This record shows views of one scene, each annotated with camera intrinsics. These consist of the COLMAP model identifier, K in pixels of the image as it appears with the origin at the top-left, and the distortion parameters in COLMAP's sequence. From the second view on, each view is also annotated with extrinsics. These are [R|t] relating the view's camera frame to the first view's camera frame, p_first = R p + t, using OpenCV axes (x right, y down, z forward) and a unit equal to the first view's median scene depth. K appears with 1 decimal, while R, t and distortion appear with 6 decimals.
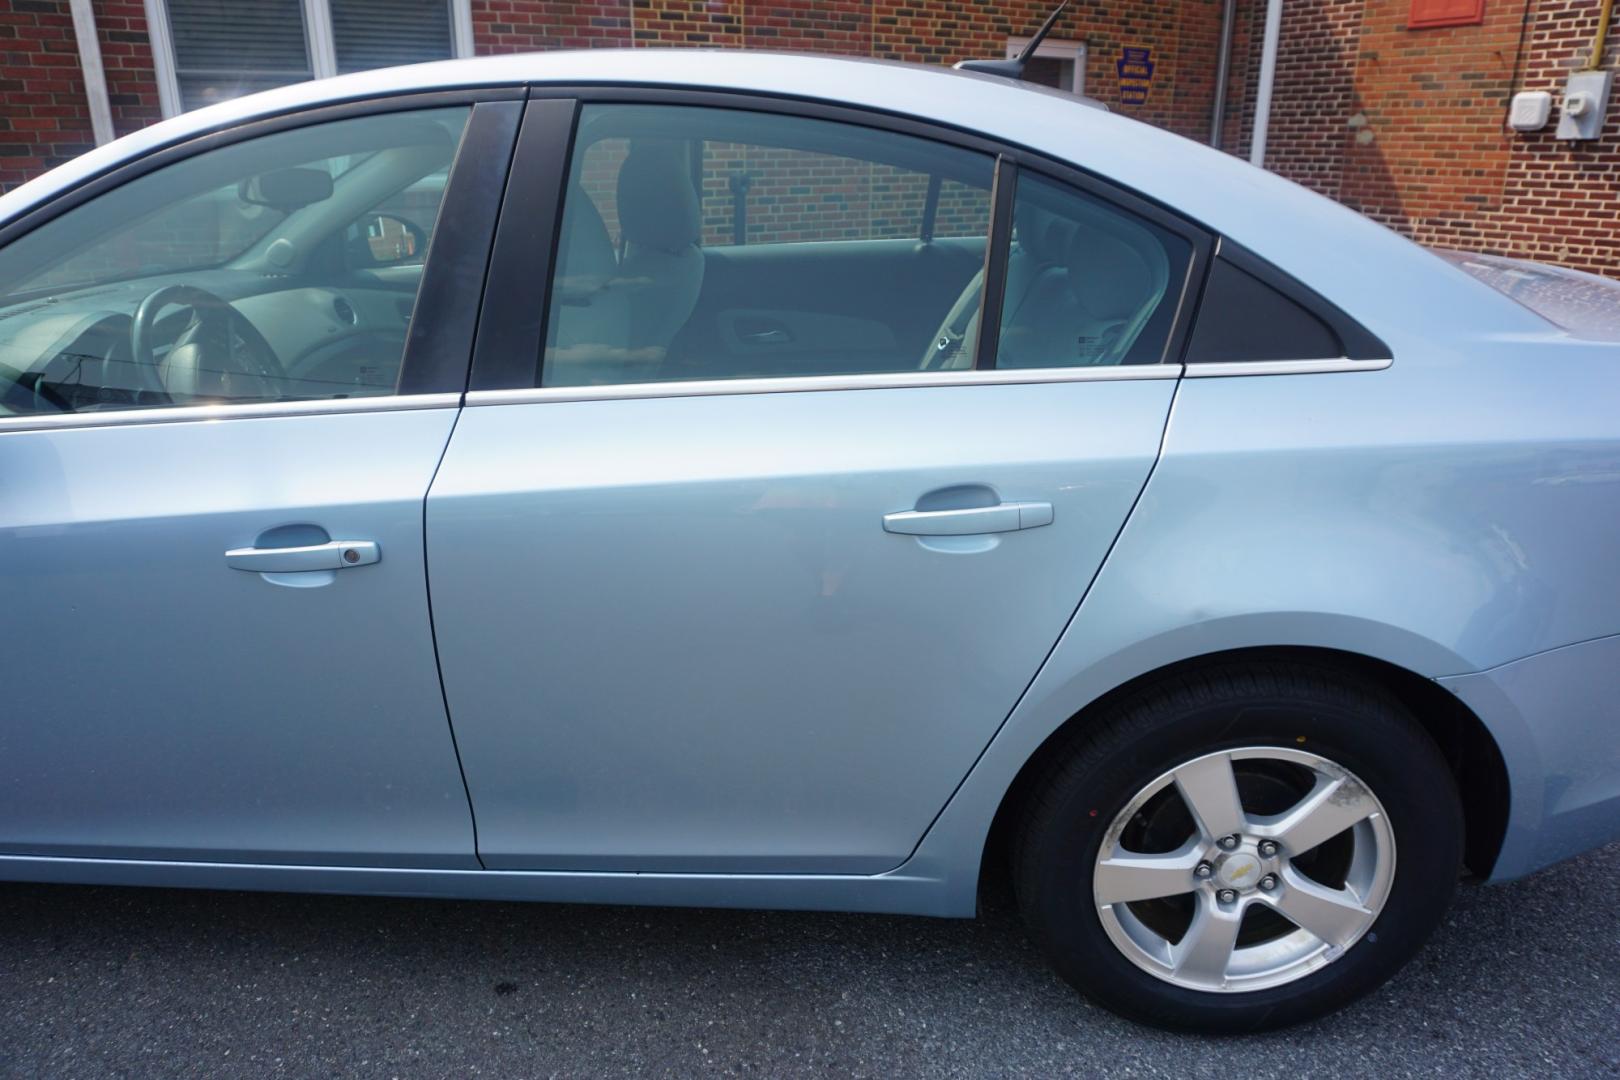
lens RADIAL K [[1086.0, 0, 813.1], [0, 1086.0, 544.0], [0, 0, 1]] dist [-0.052843, 0.027567]
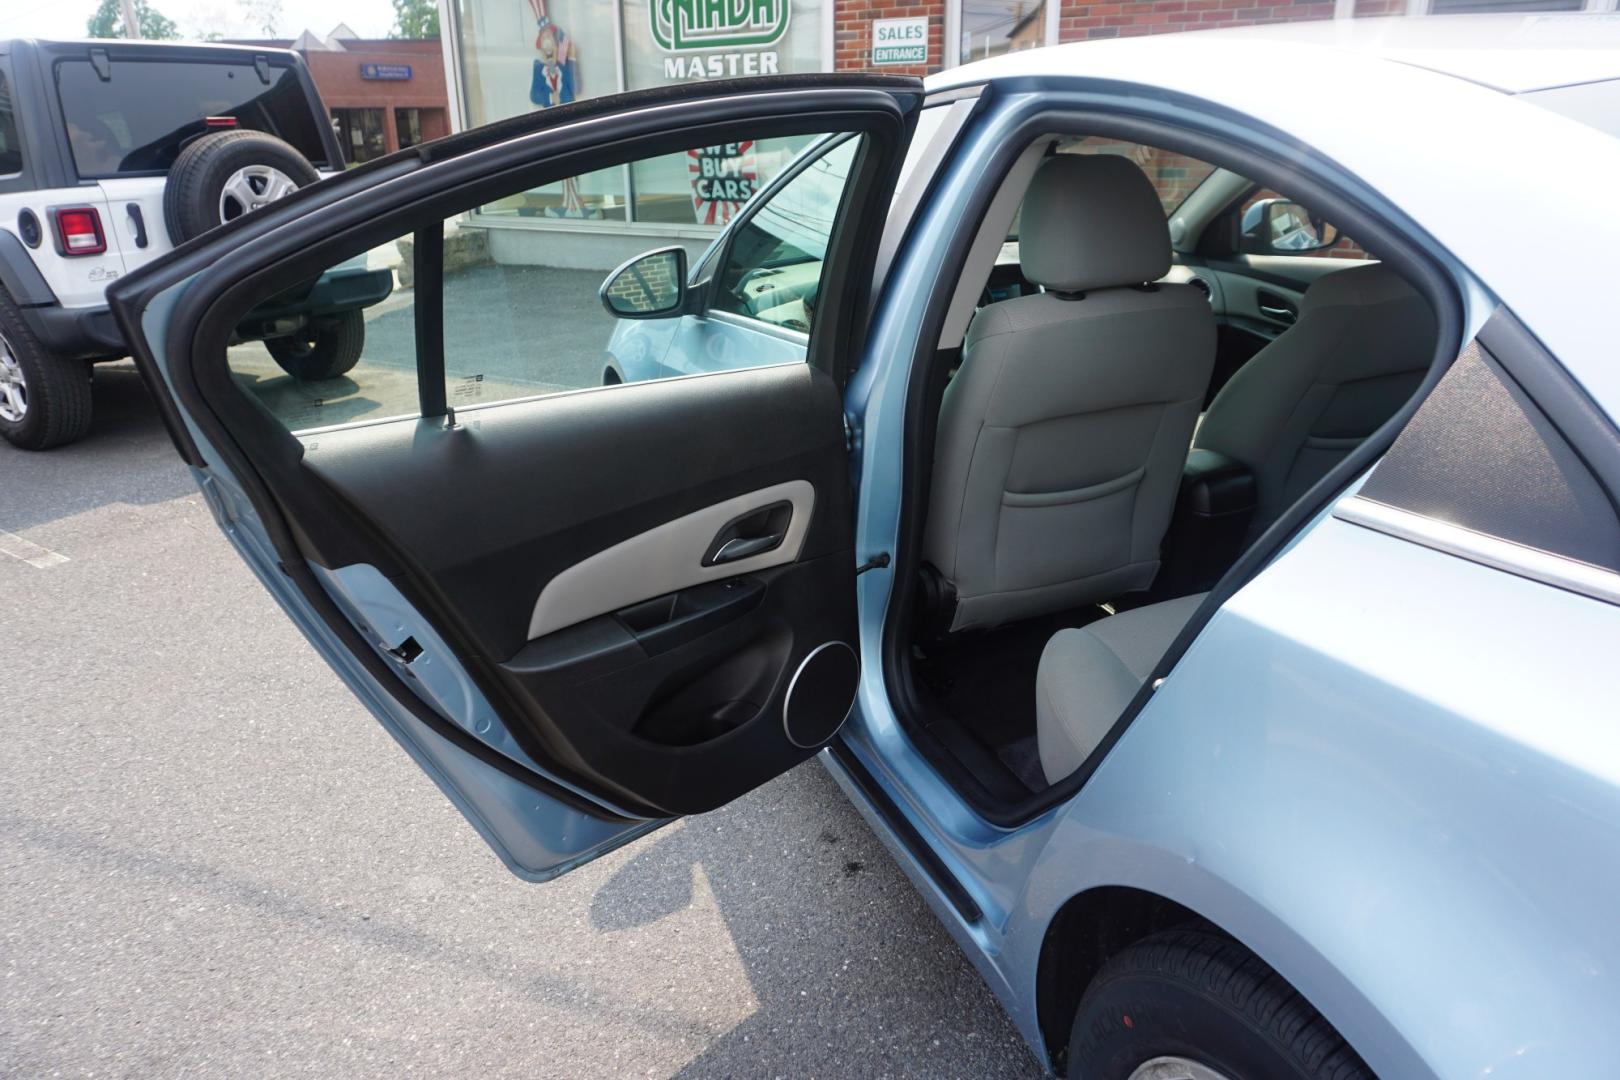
lens RADIAL K [[1086.0, 0, 810.9], [0, 1086.0, 551.1], [0, 0, 1]] dist [-0.052843, 0.027567]
pose [[0.406111, 0.325938, -0.853720, 0.157846], [-0.305418, 0.928917, 0.209362, -0.032920], [0.861275, 0.175718, 0.476791, 0.084981]]
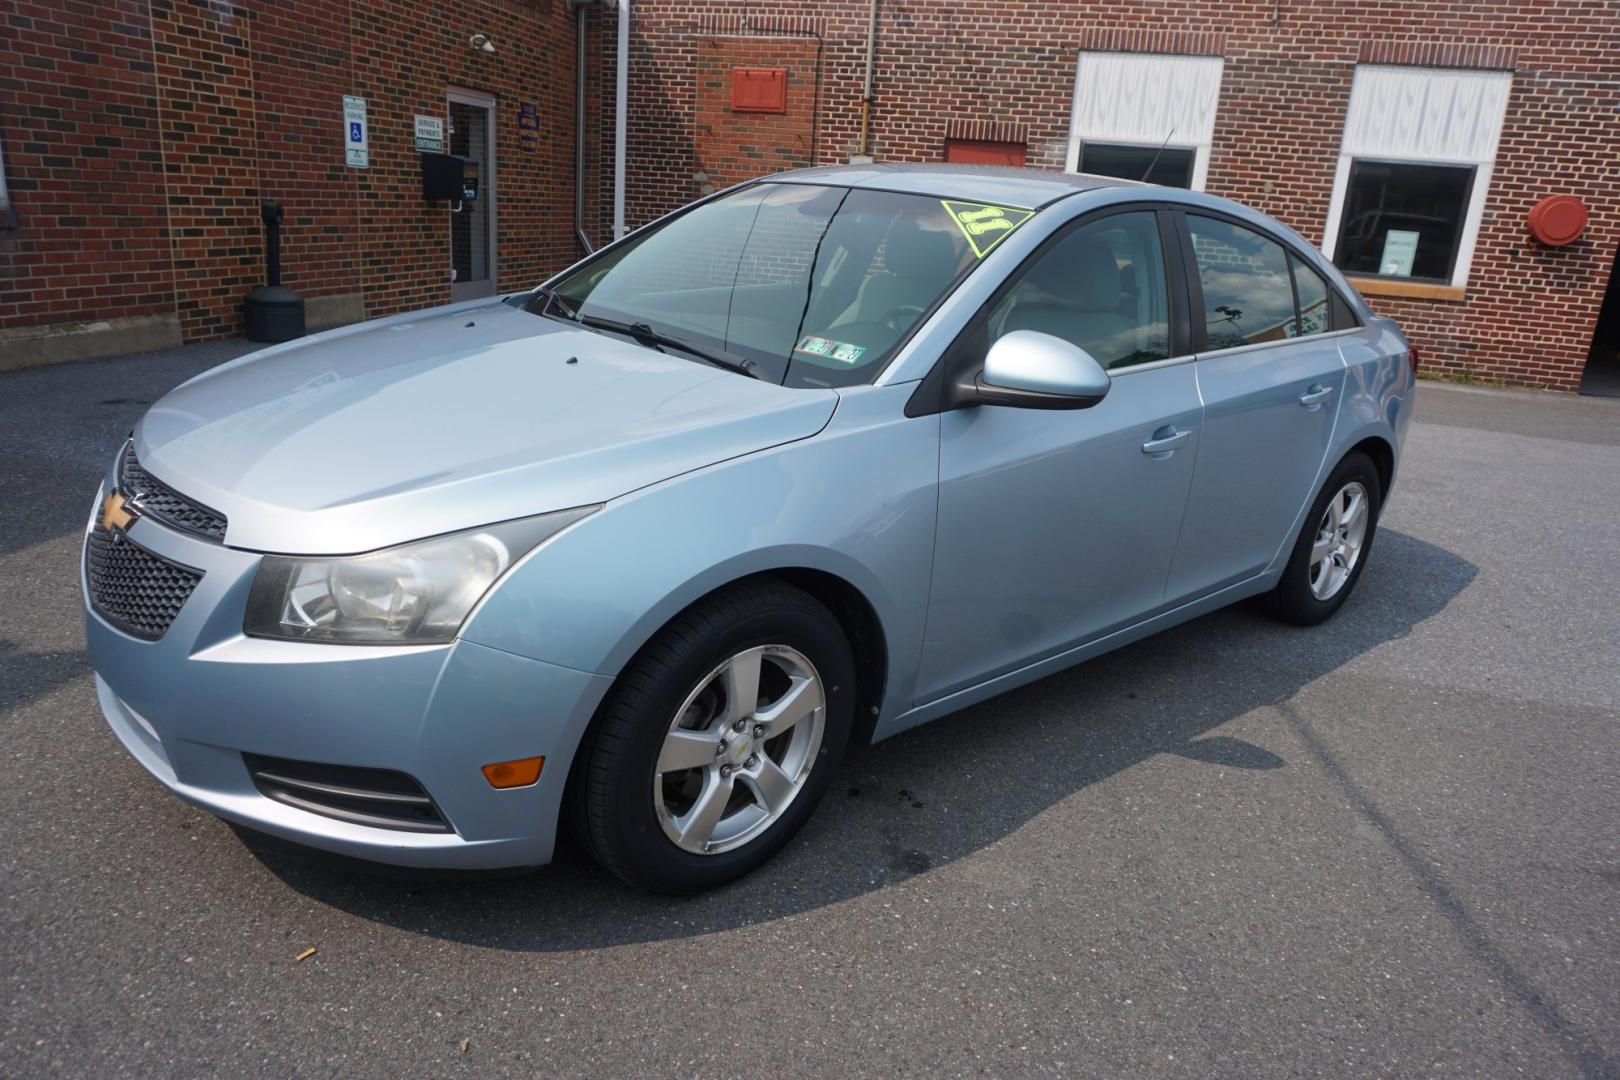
lens RADIAL K [[1086.0, 0, 817.8], [0, 1086.0, 524.2], [0, 0, 1]] dist [-0.052843, 0.027567]
pose [[0.717495, -0.150319, 0.680150, -0.452205], [0.177388, 0.983675, 0.030272, -0.003730], [-0.673598, 0.098931, 0.732447, 0.001148]]
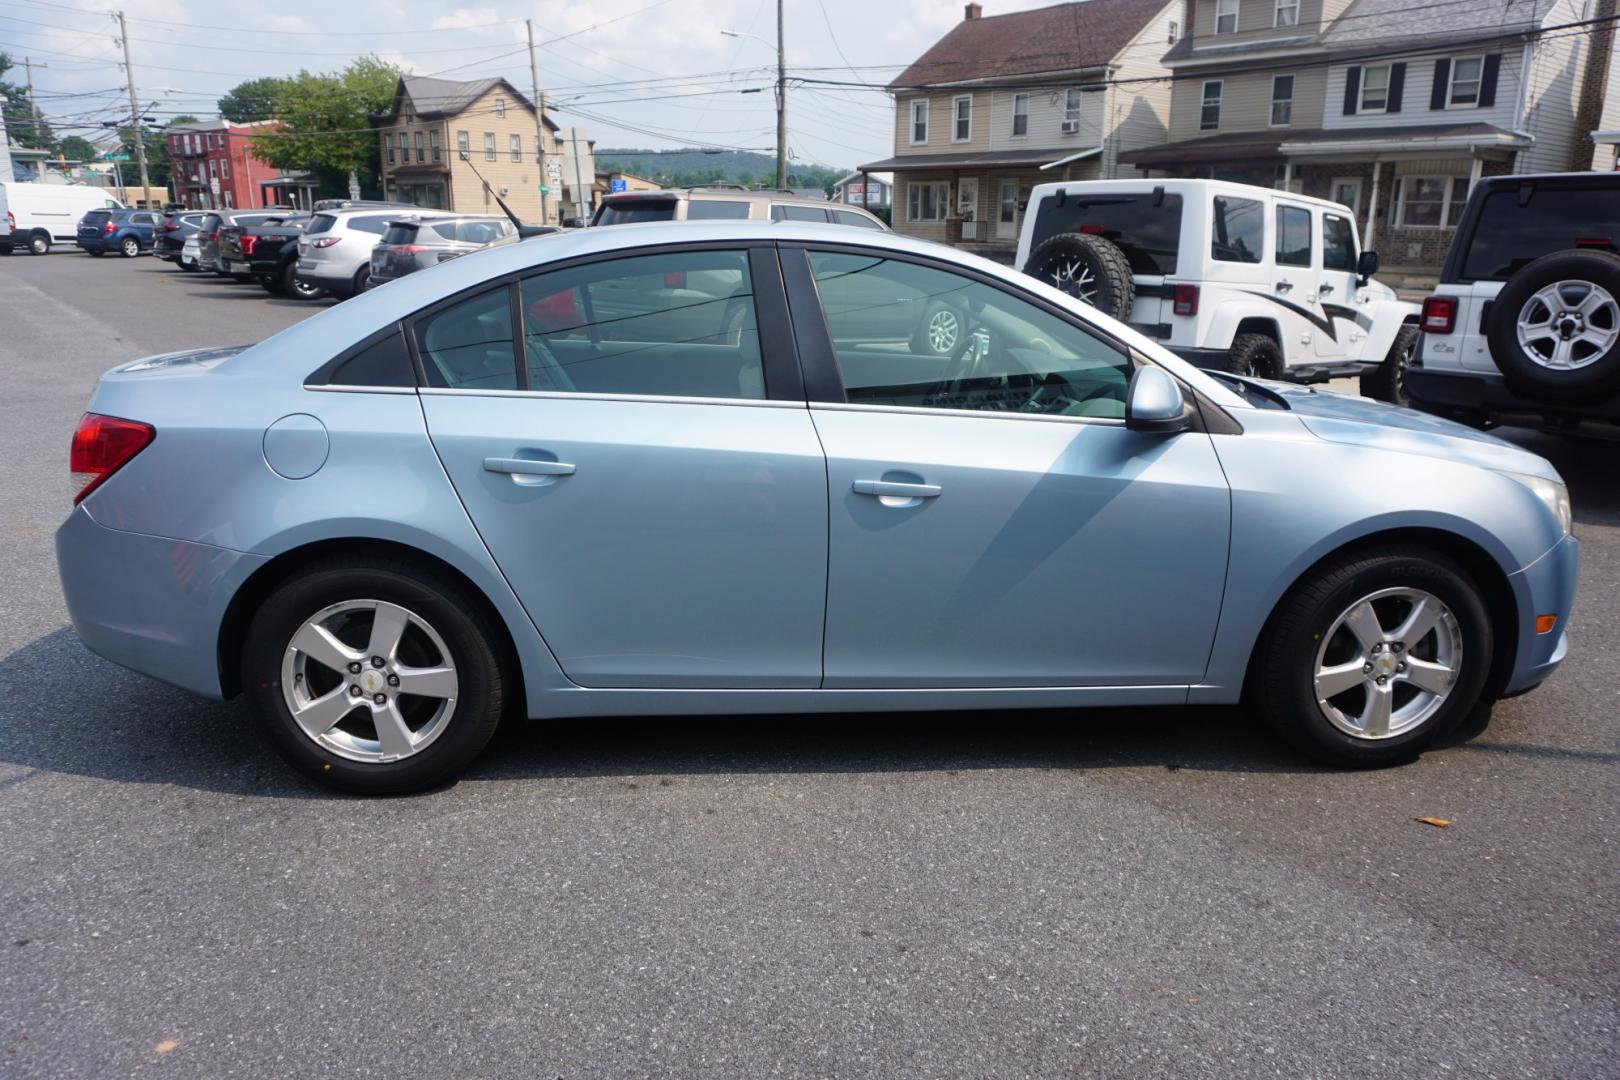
lens RADIAL K [[1086.0, 0, 800.0], [0, 1086.0, 543.4], [0, 0, 1]] dist [-0.052843, 0.027567]
pose [[-0.992662, 0.028034, -0.117632, -0.003438], [-0.048686, 0.797787, 0.600971, -0.289175], [0.110692, 0.602288, -0.790567, 0.712261]]
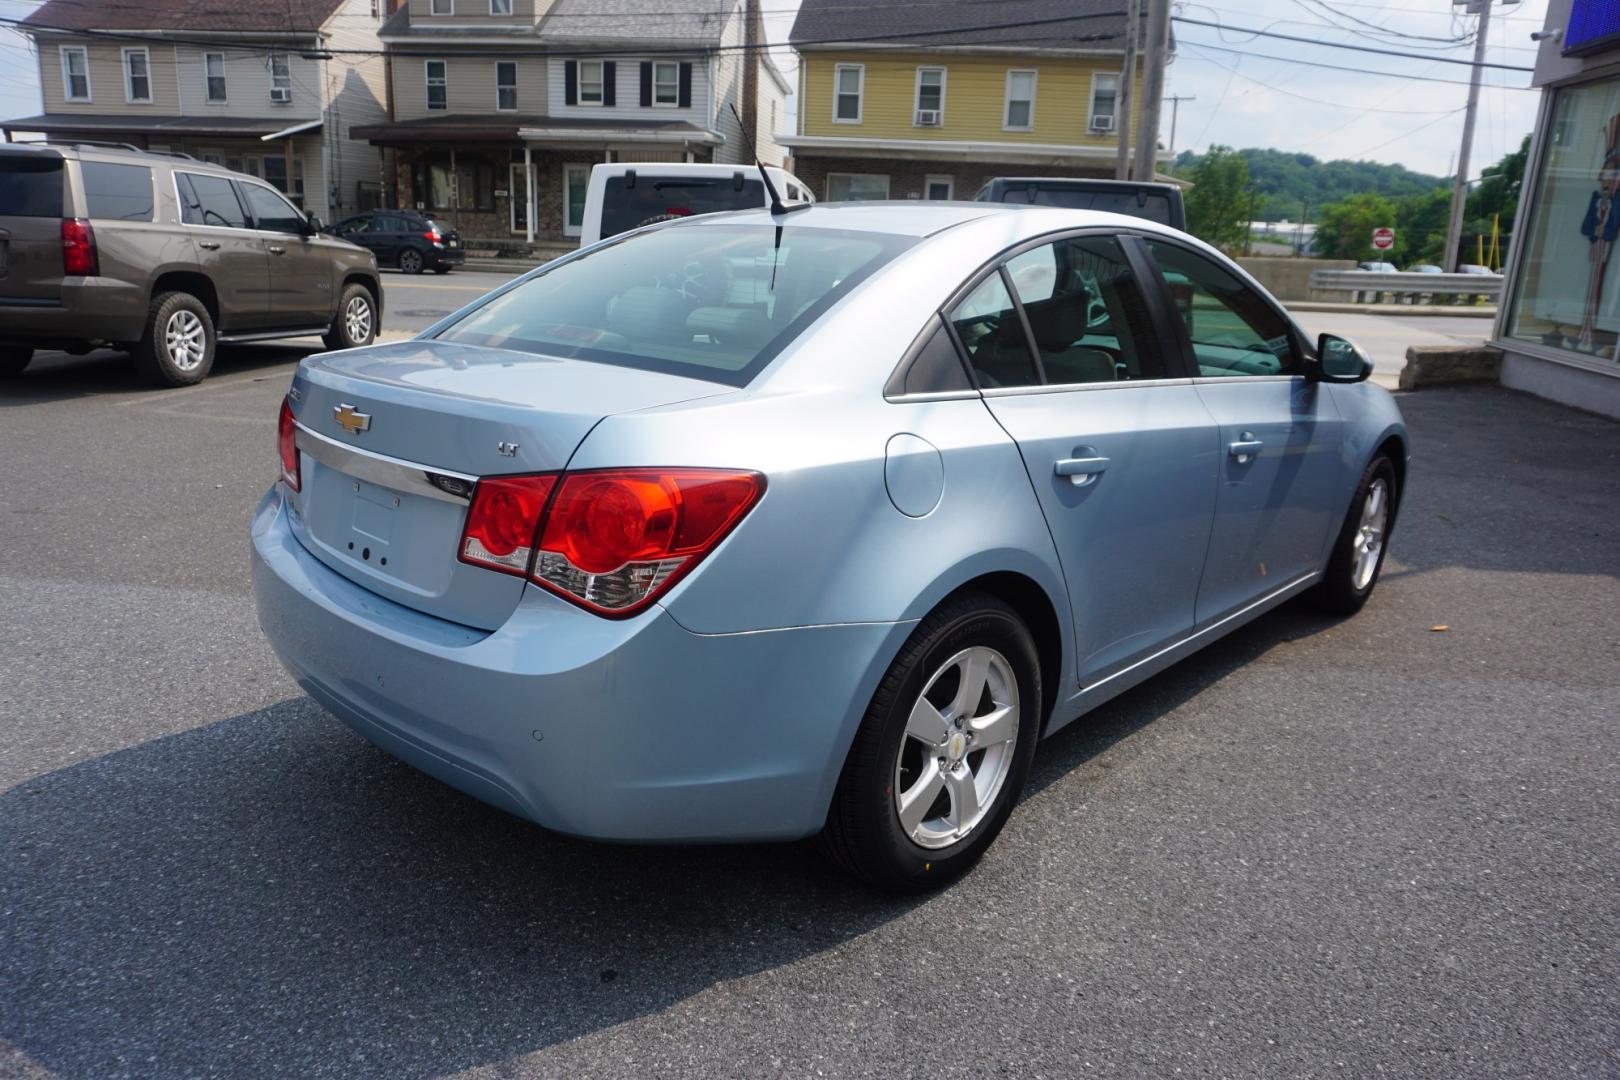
lens RADIAL K [[1086.0, 0, 802.1], [0, 1086.0, 541.9], [0, 0, 1]] dist [-0.052843, 0.027567]
pose [[-0.658215, 0.189232, -0.728659, 0.342893], [-0.300548, 0.821364, 0.484800, -0.207389], [0.690235, 0.538100, -0.483761, 0.520947]]
